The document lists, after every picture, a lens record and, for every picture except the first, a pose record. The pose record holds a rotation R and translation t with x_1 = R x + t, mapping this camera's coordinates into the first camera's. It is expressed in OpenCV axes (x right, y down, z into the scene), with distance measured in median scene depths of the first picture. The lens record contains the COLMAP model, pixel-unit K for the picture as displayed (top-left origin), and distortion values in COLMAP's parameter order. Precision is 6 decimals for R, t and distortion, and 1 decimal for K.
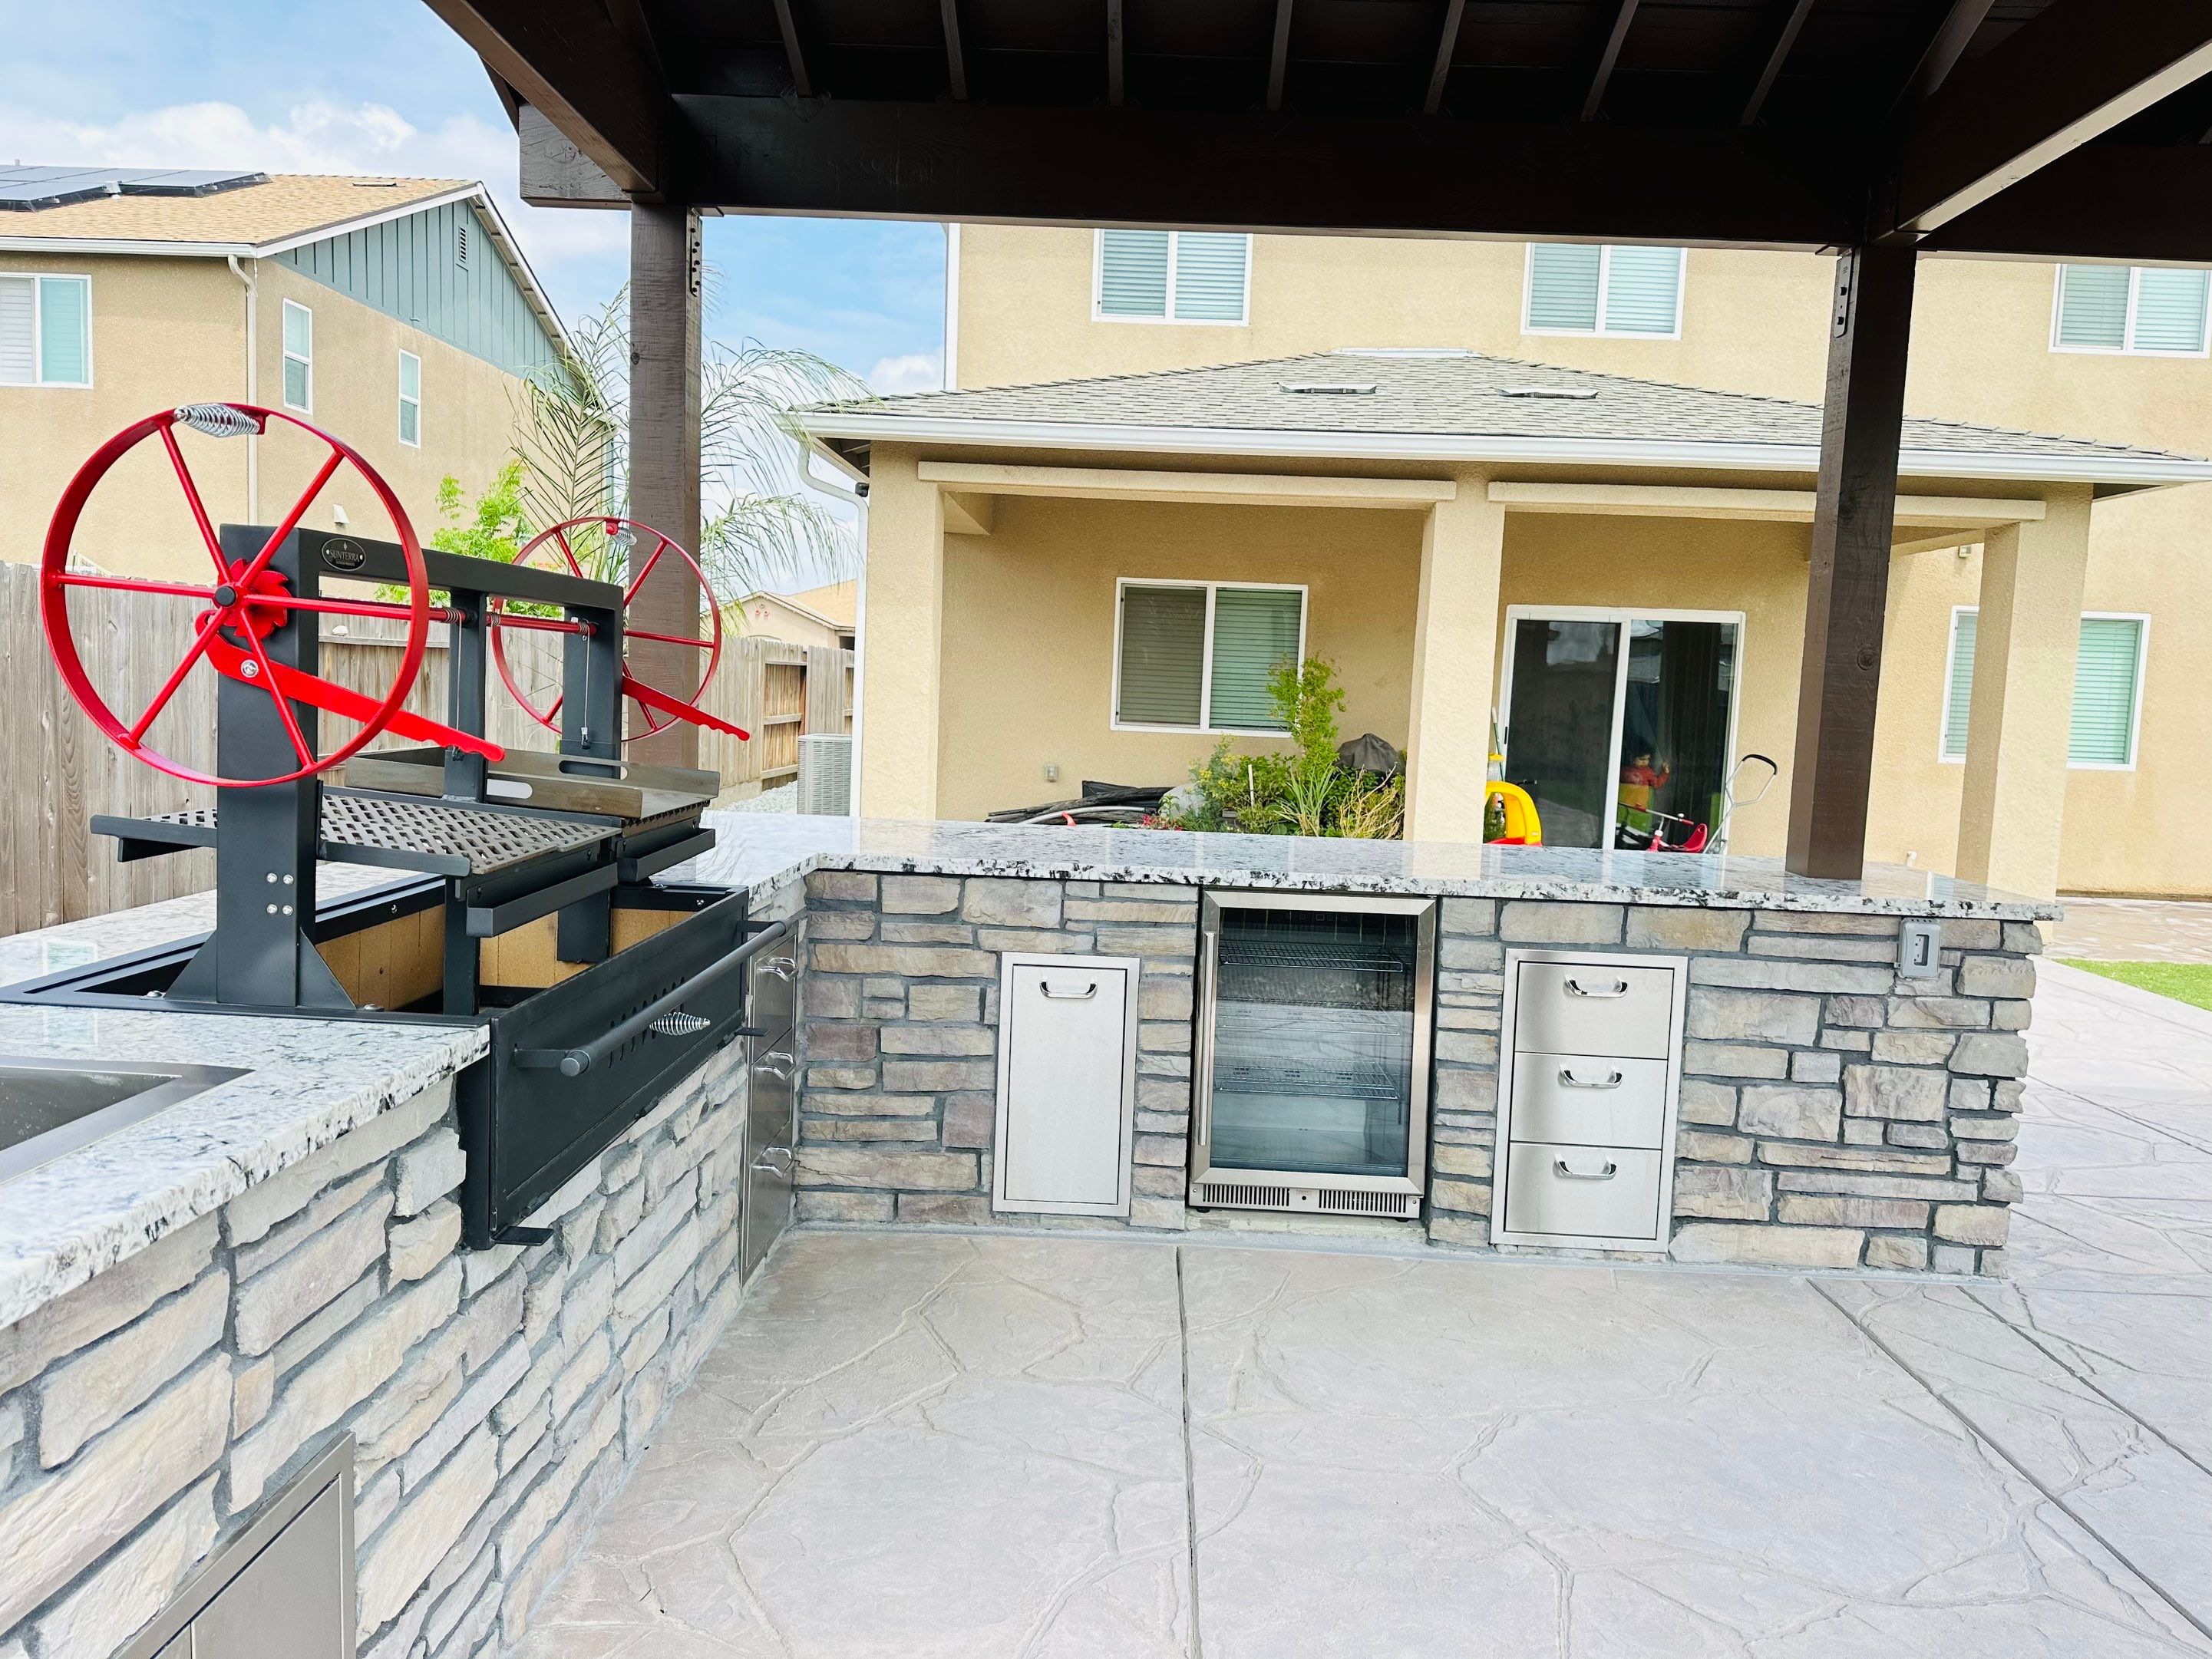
lens RADIAL K [[1532.0, 0, 1112.0], [0, 1532.0, 824.9], [0, 0, 1]] dist [0.118685, -0.185649]
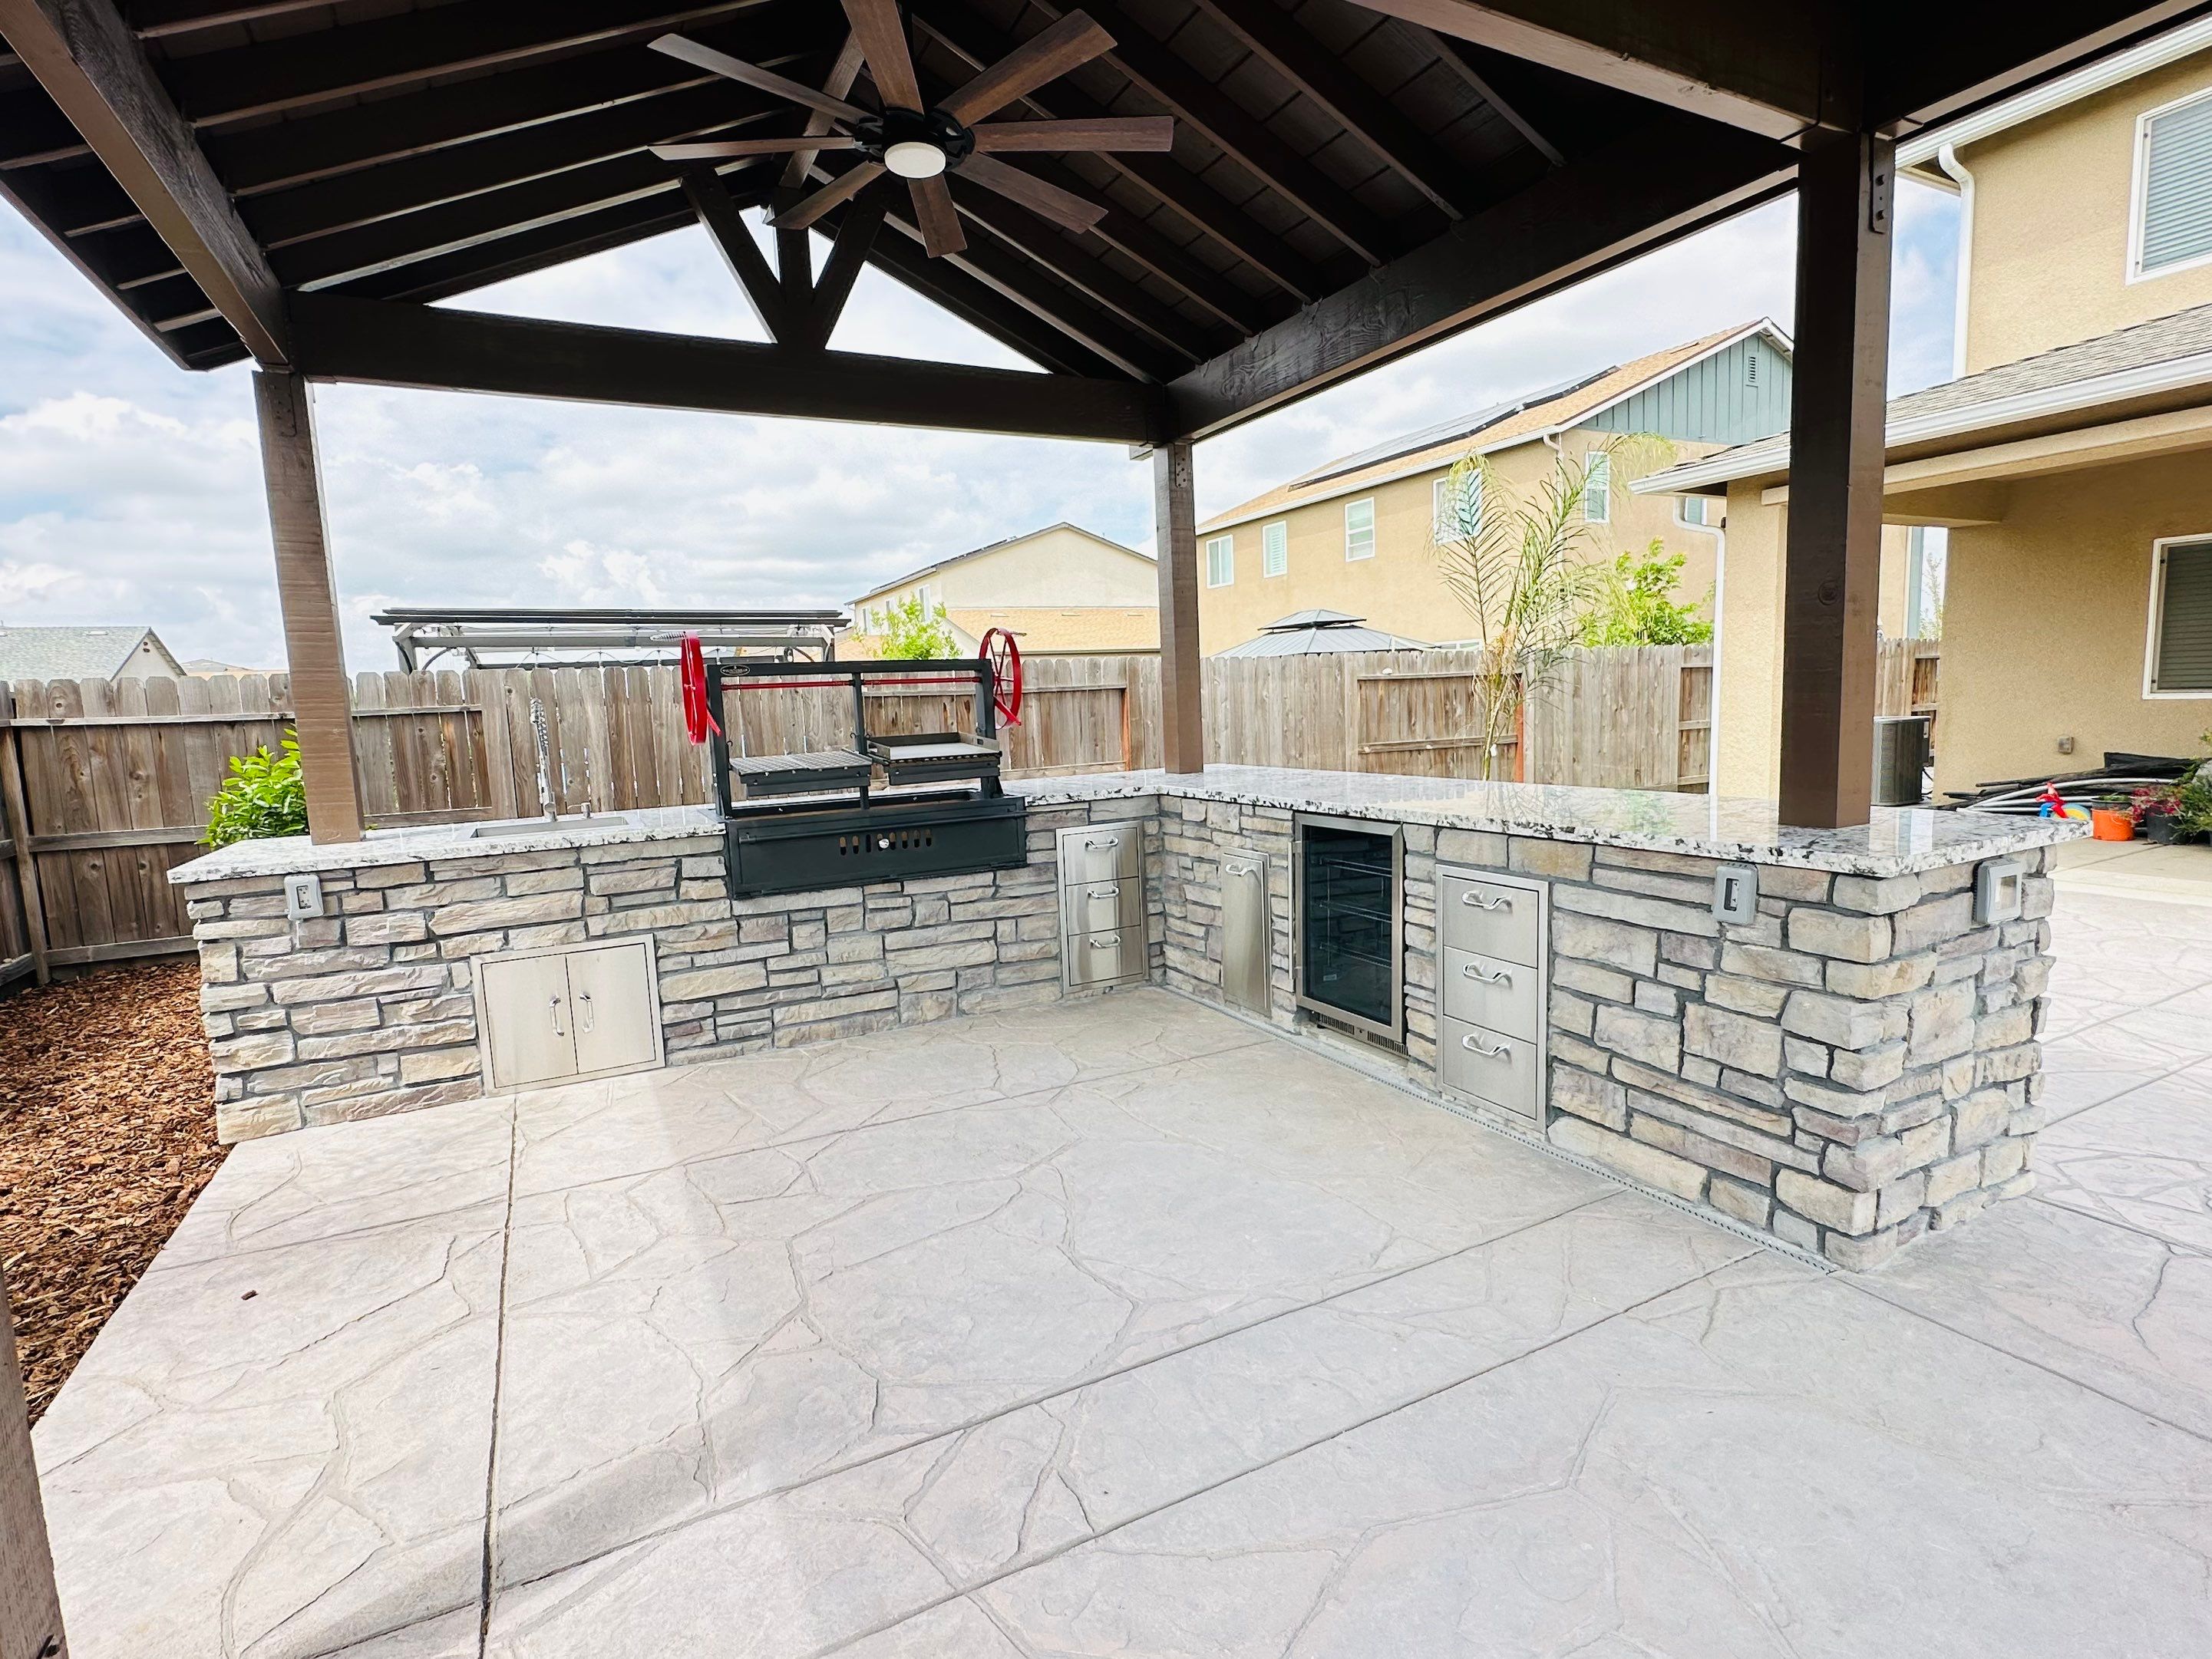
lens RADIAL K [[1080.5, 0, 1107.3], [0, 1080.5, 829.3], [0, 0, 1]] dist [-0.000860, 0.000379]
pose [[0.478049, 0.045414, -0.877159, 0.904365], [-0.021708, 0.998968, 0.039889, 0.020341], [0.878065, -0.000027, 0.478541, 0.324762]]
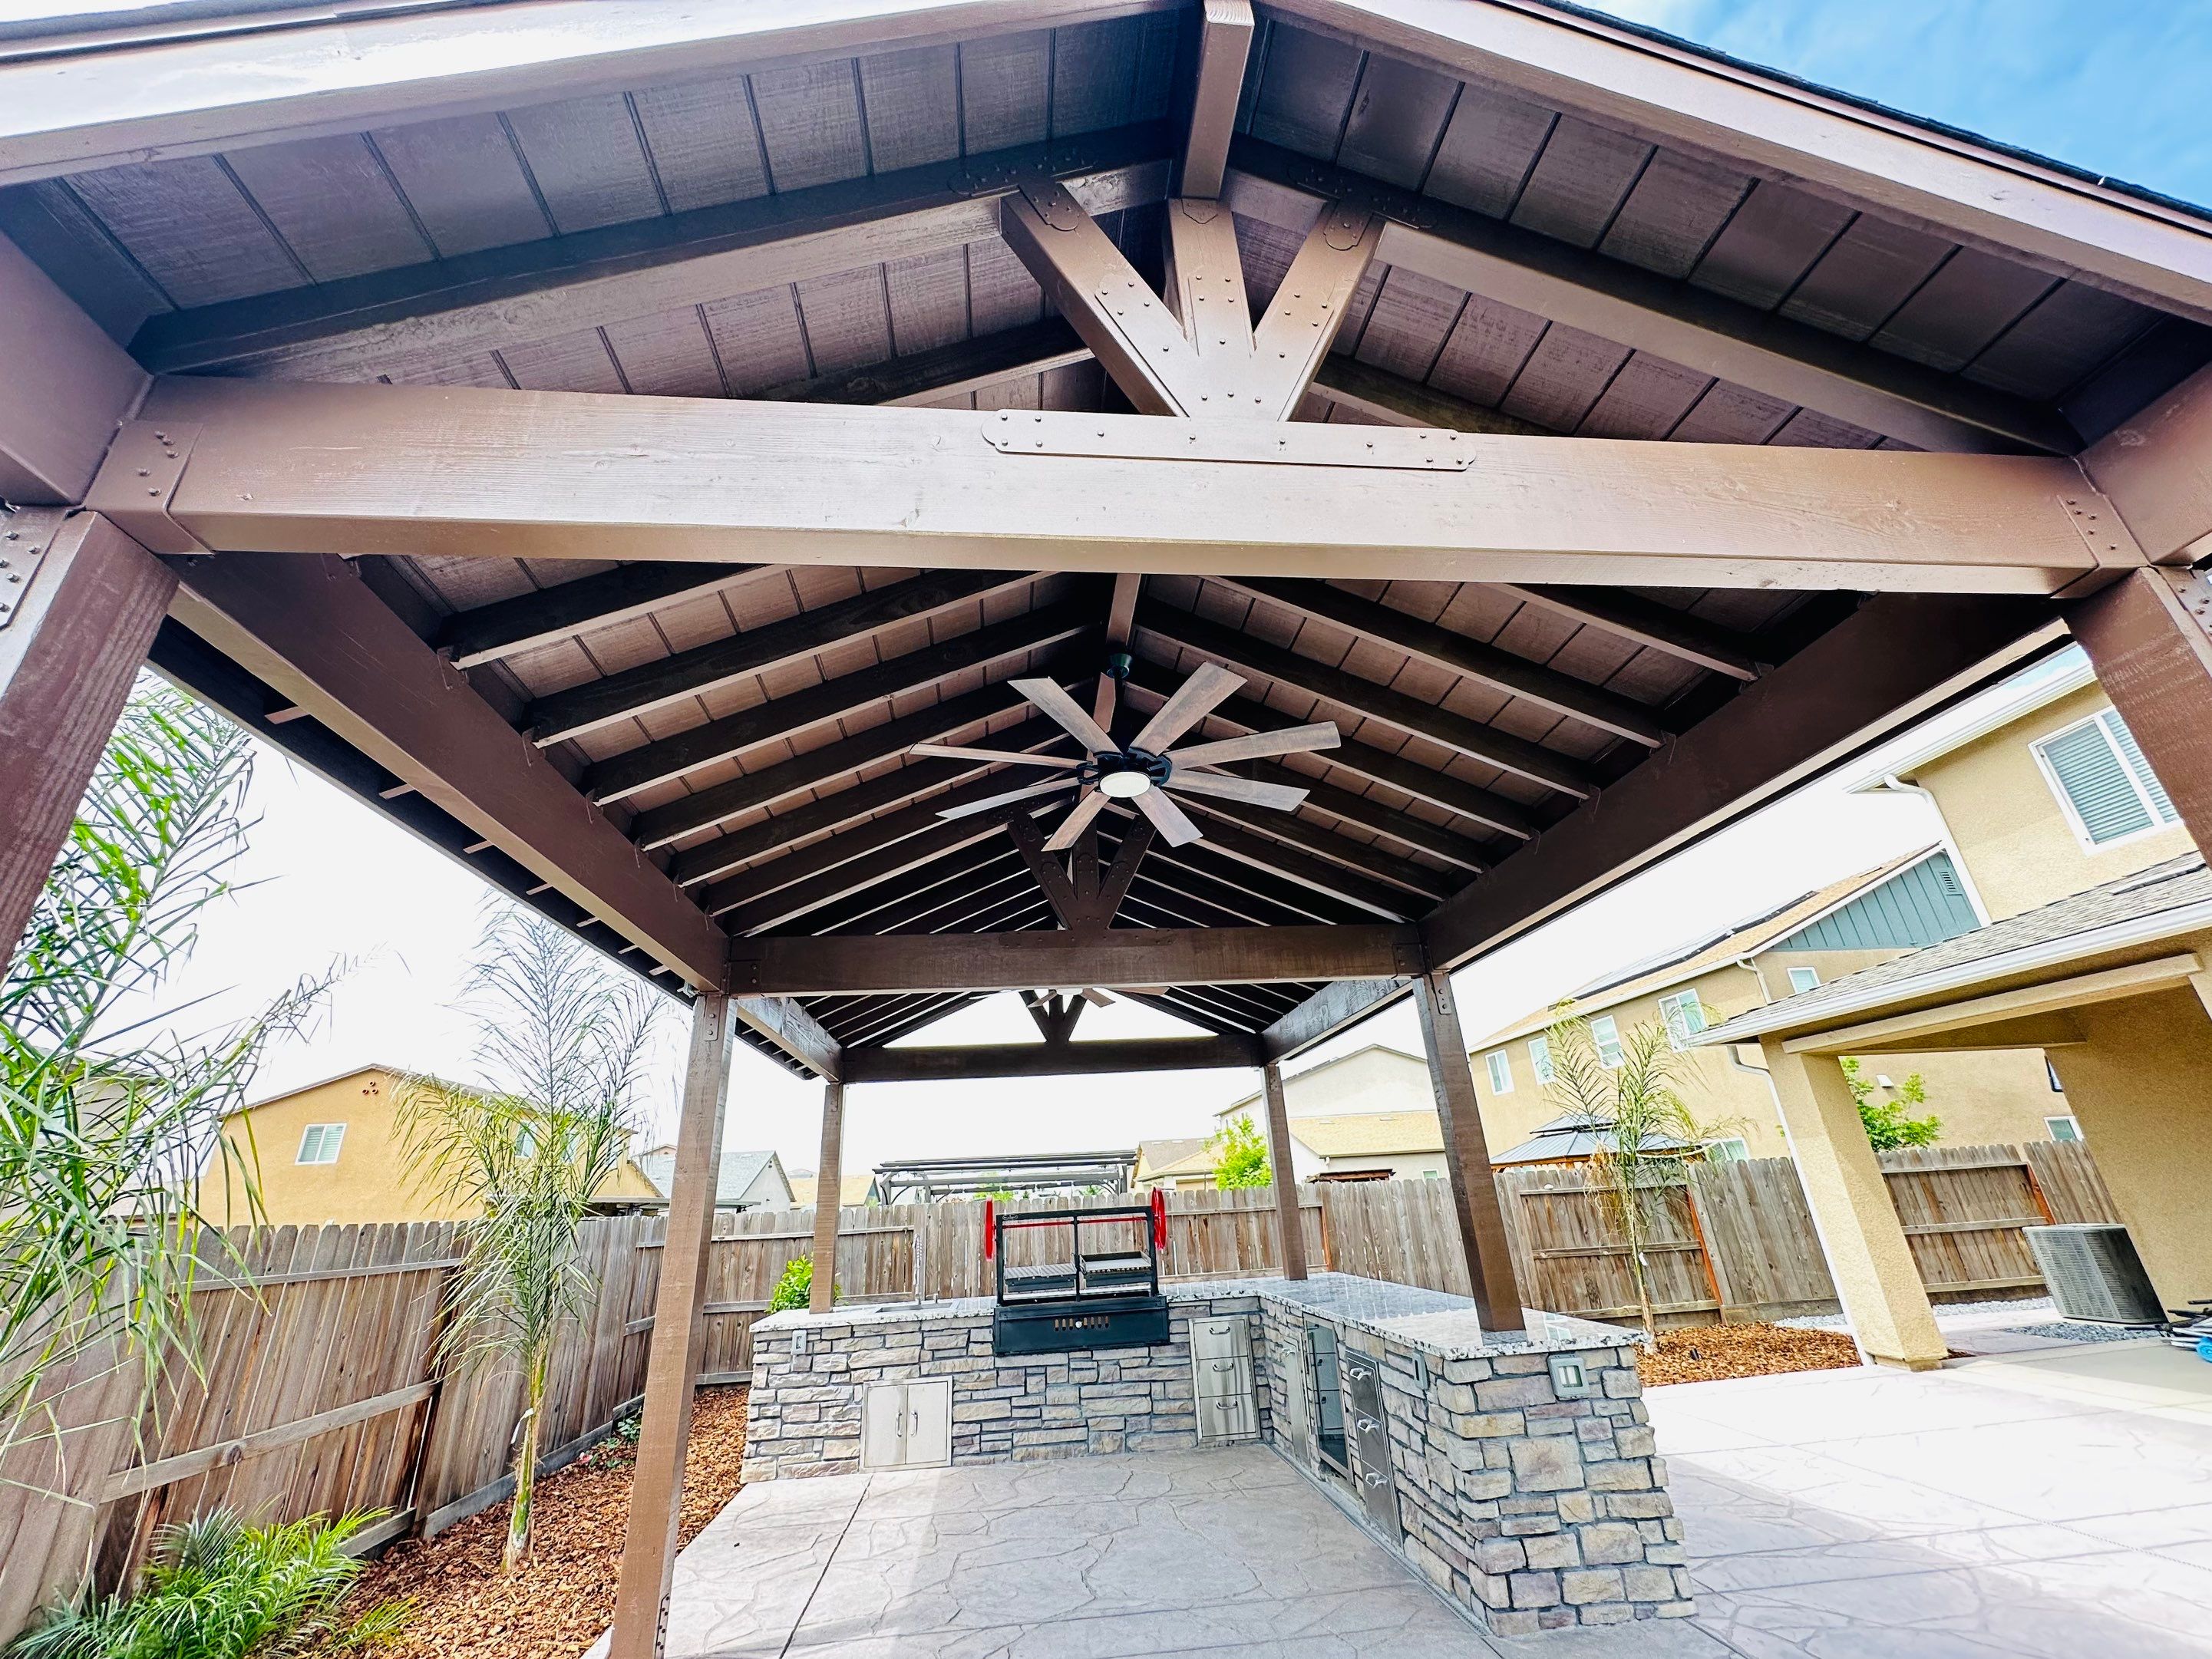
lens RADIAL K [[877.0, 0, 1106.0], [0, 877.0, 829.5], [0, 0, 1]] dist [-0.001786, 0.000522]
pose [[0.120429, -0.434291, -0.892686, 1.622582], [-0.036097, 0.896720, -0.441123, -0.020607], [0.992065, 0.085347, 0.092314, 0.482775]]
